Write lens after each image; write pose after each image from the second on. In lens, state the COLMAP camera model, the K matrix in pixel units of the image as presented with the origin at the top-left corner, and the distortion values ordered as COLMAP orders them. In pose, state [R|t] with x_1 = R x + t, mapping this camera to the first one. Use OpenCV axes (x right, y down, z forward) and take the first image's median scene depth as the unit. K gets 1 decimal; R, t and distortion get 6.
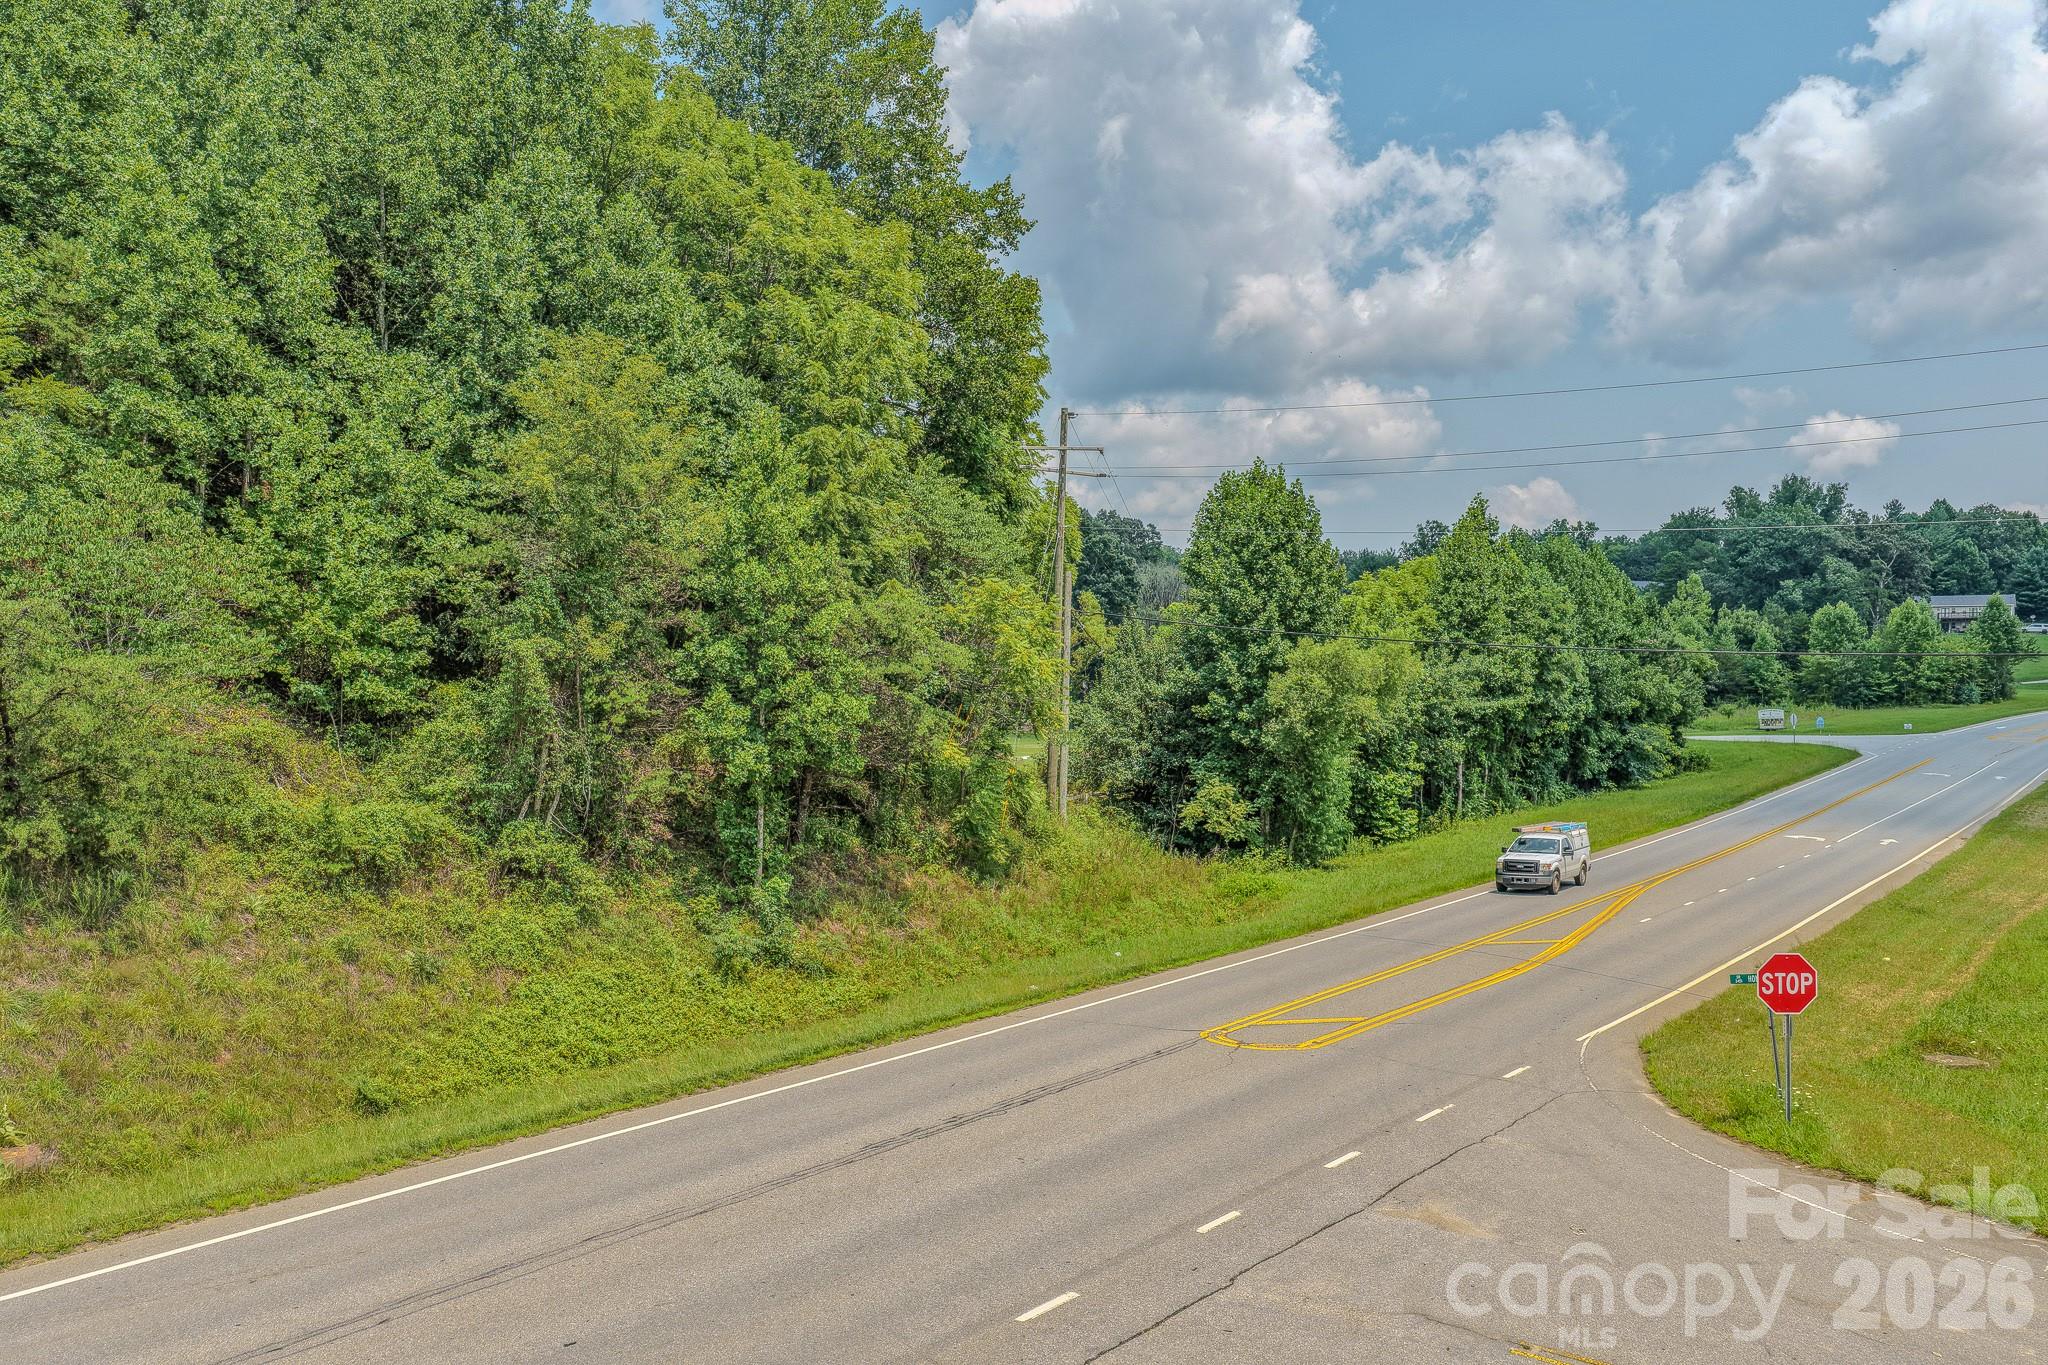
lens RADIAL K [[1714.7, 0, 1010.2], [0, 1714.7, 675.6], [0, 0, 1]] dist [-0.010996, 0.038631]
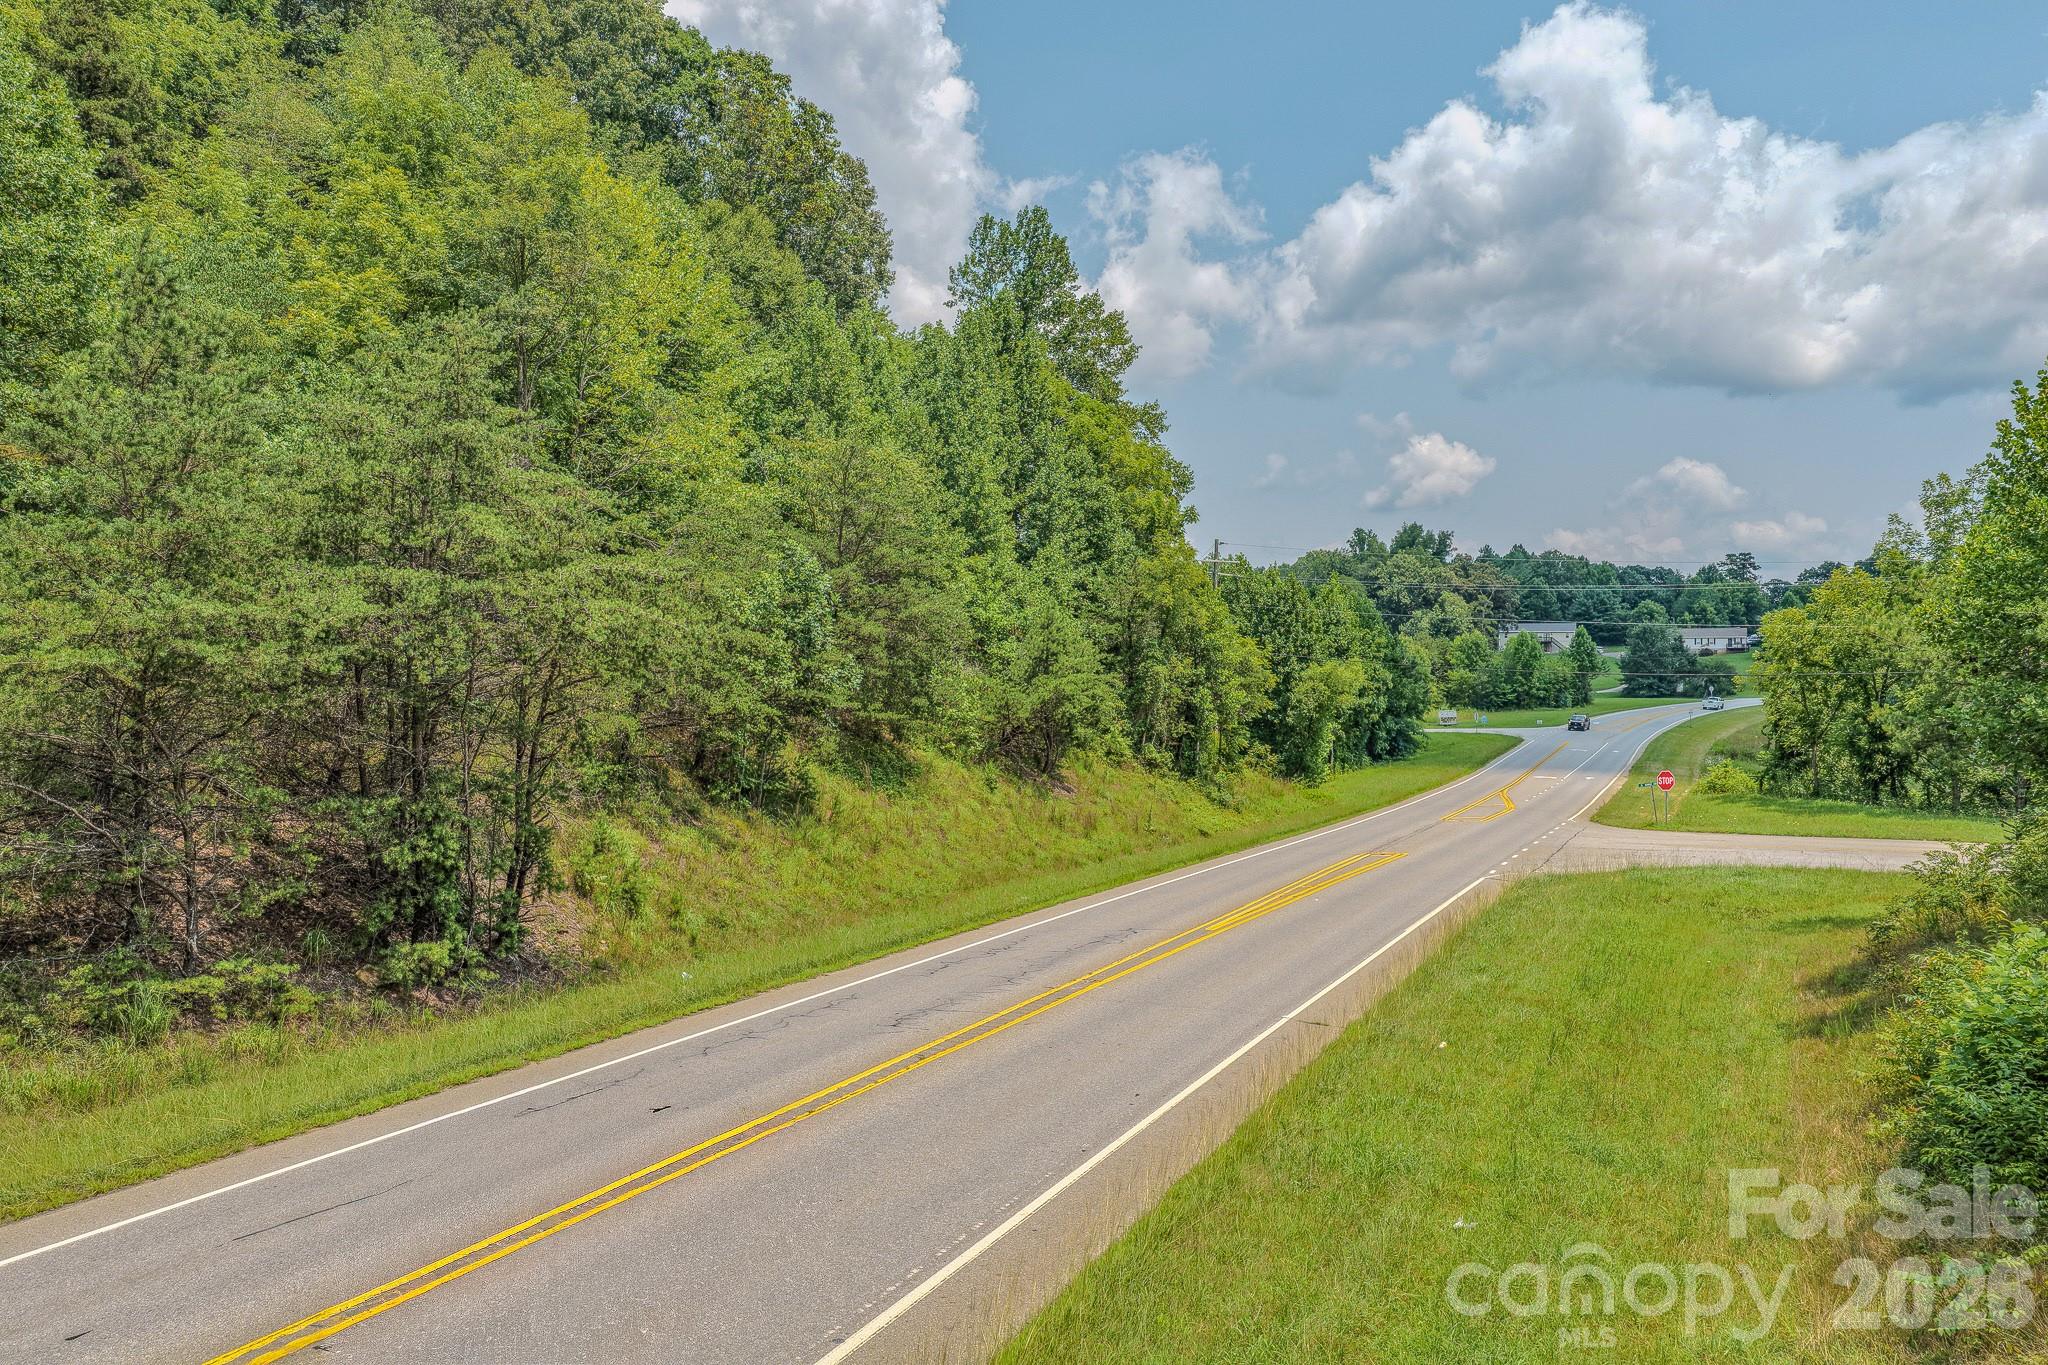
lens RADIAL K [[1714.7, 0, 1045.2], [0, 1714.7, 688.1], [0, 0, 1]] dist [-0.010996, 0.038631]
pose [[0.969924, -0.003511, 0.243381, -0.155964], [0.004171, 0.999989, -0.002195, 0.002264], [-0.243371, 0.003144, 0.969928, -0.195741]]
